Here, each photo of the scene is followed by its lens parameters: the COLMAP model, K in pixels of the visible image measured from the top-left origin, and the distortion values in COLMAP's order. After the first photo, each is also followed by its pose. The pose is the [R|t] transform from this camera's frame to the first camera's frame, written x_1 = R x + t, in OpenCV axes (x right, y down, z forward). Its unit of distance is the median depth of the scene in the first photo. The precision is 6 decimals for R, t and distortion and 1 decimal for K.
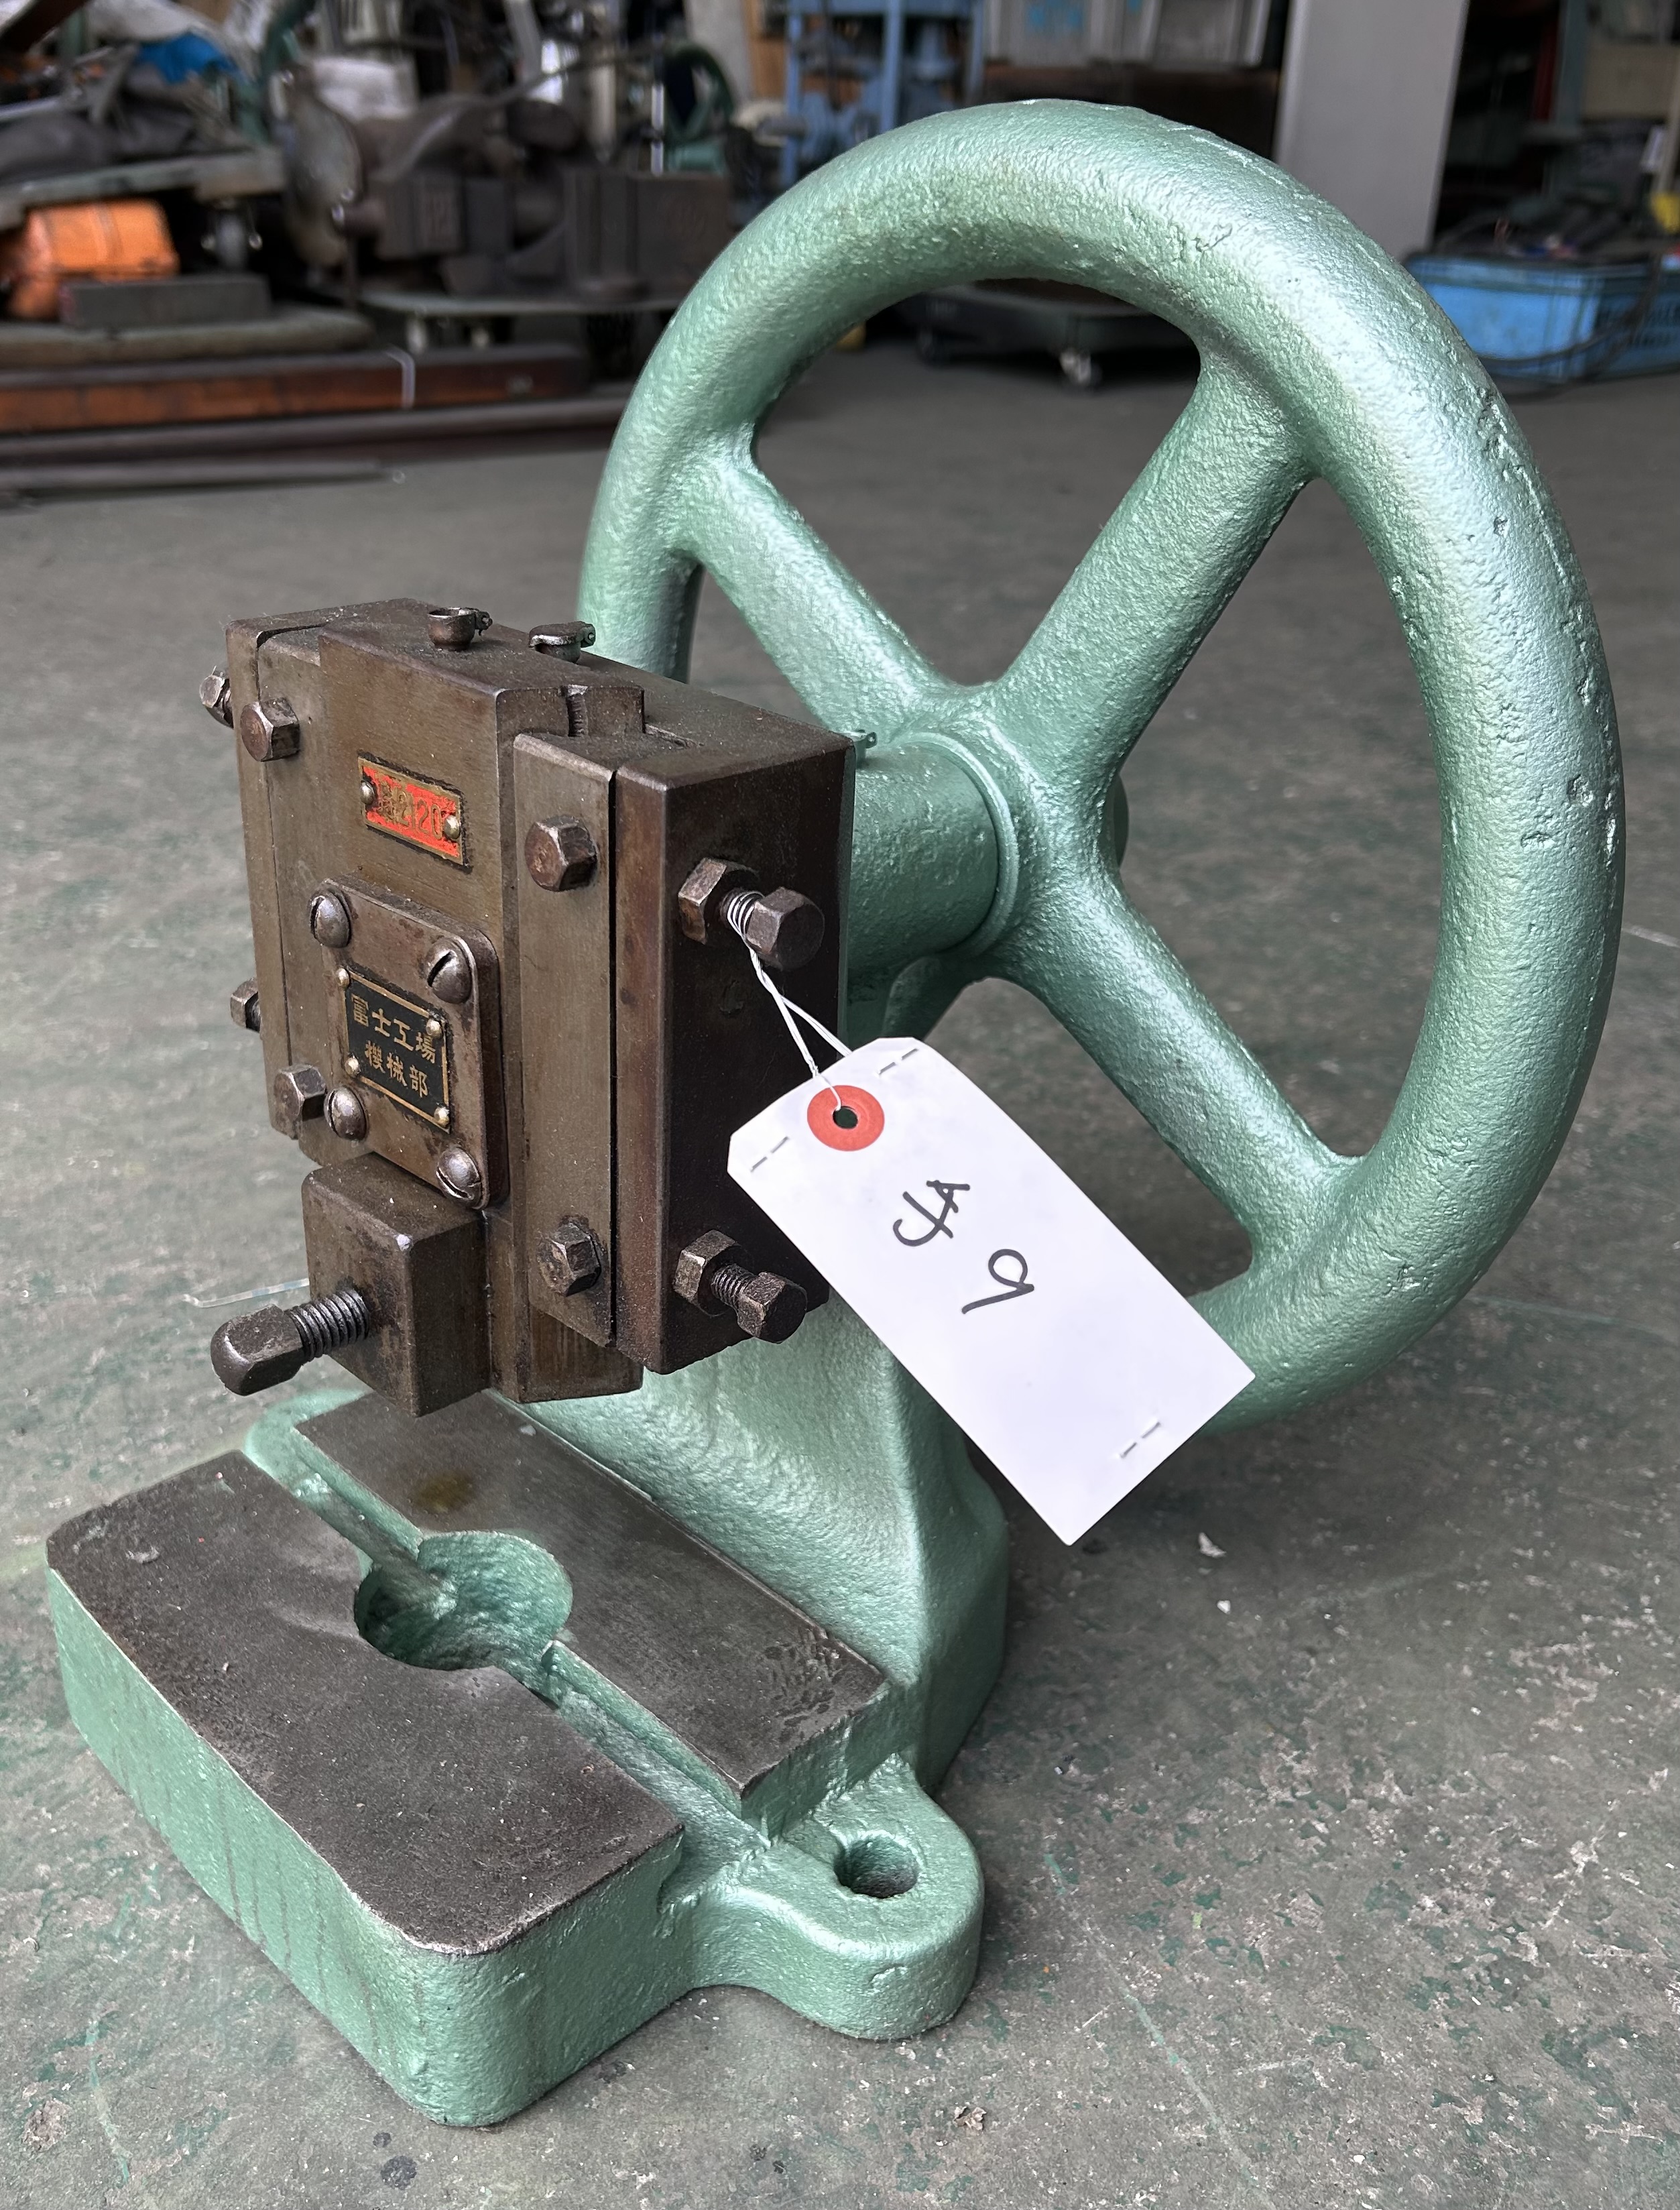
lens RADIAL K [[2053.5, 0, 831.8], [0, 2053.5, 1056.9], [0, 0, 1]] dist [-0.010555, 0.000000]
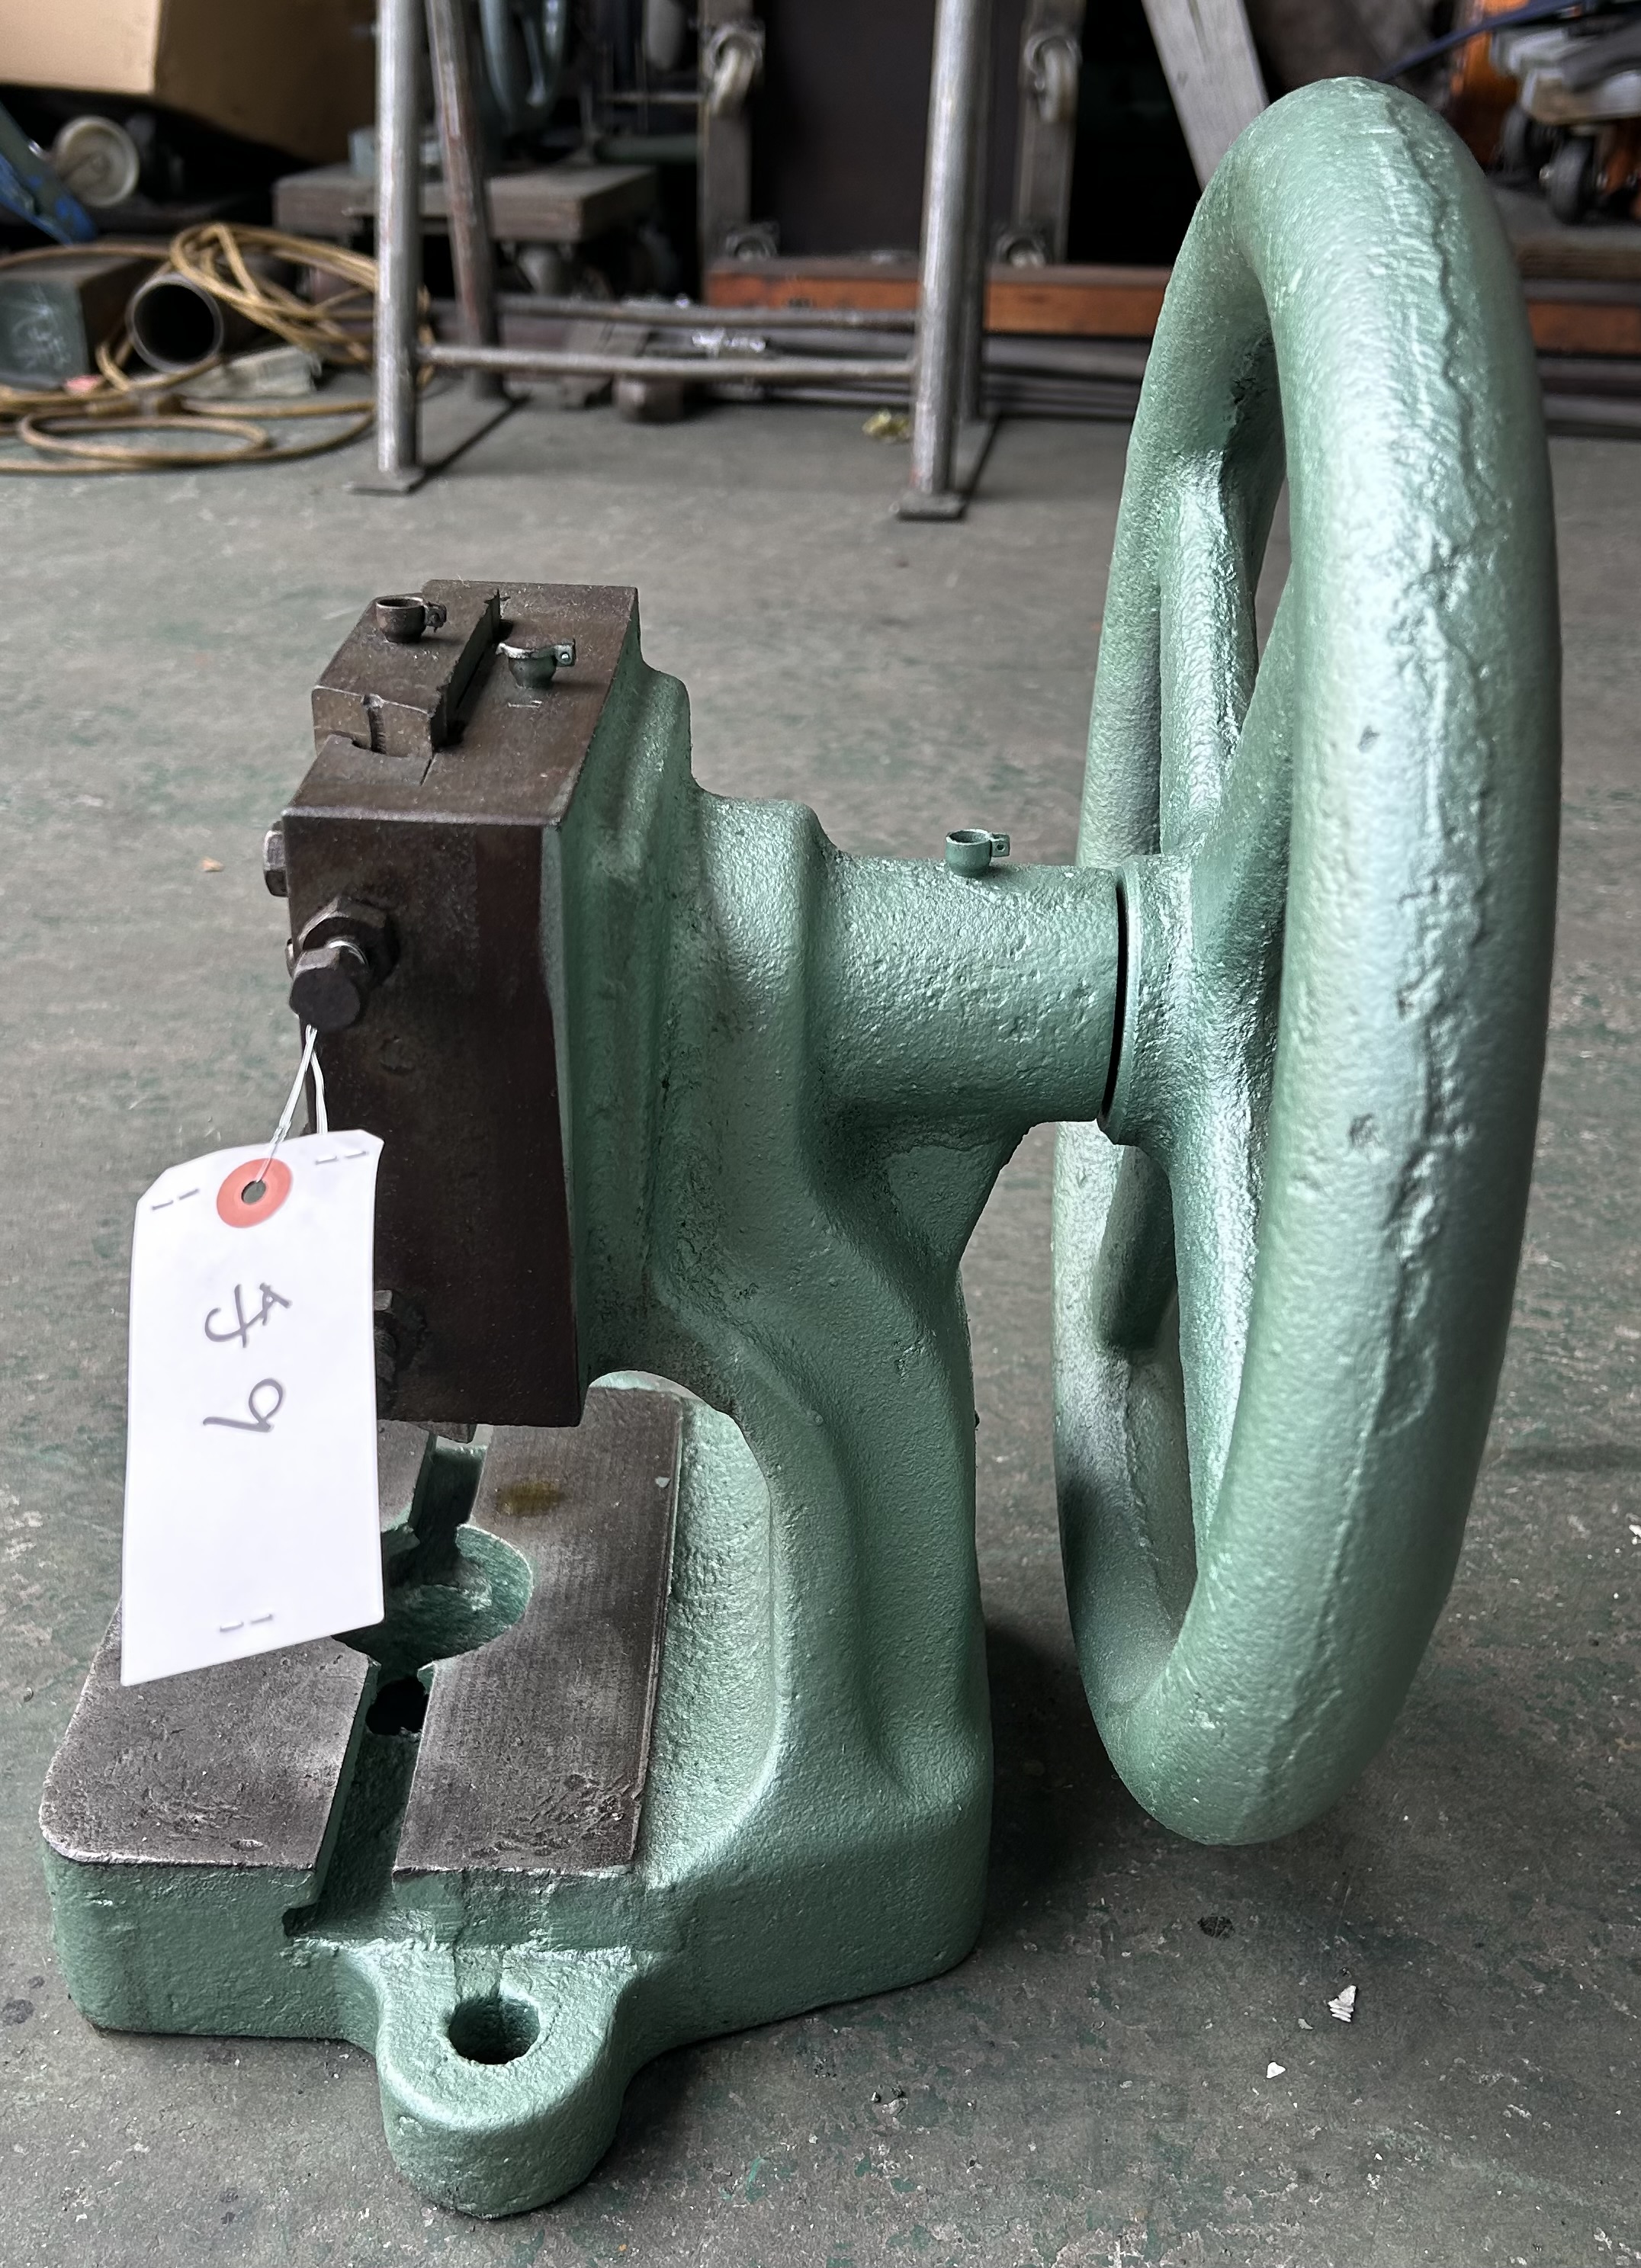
lens RADIAL K [[2374.2, 0, 836.1], [0, 2374.2, 1203.8], [0, 0, 1]] dist [-0.001386, 0.000000]
pose [[0.718801, 0.323628, -0.615296, 0.685786], [-0.291781, 0.943756, 0.155523, -0.168033], [0.631021, 0.067742, 0.772802, 0.257718]]
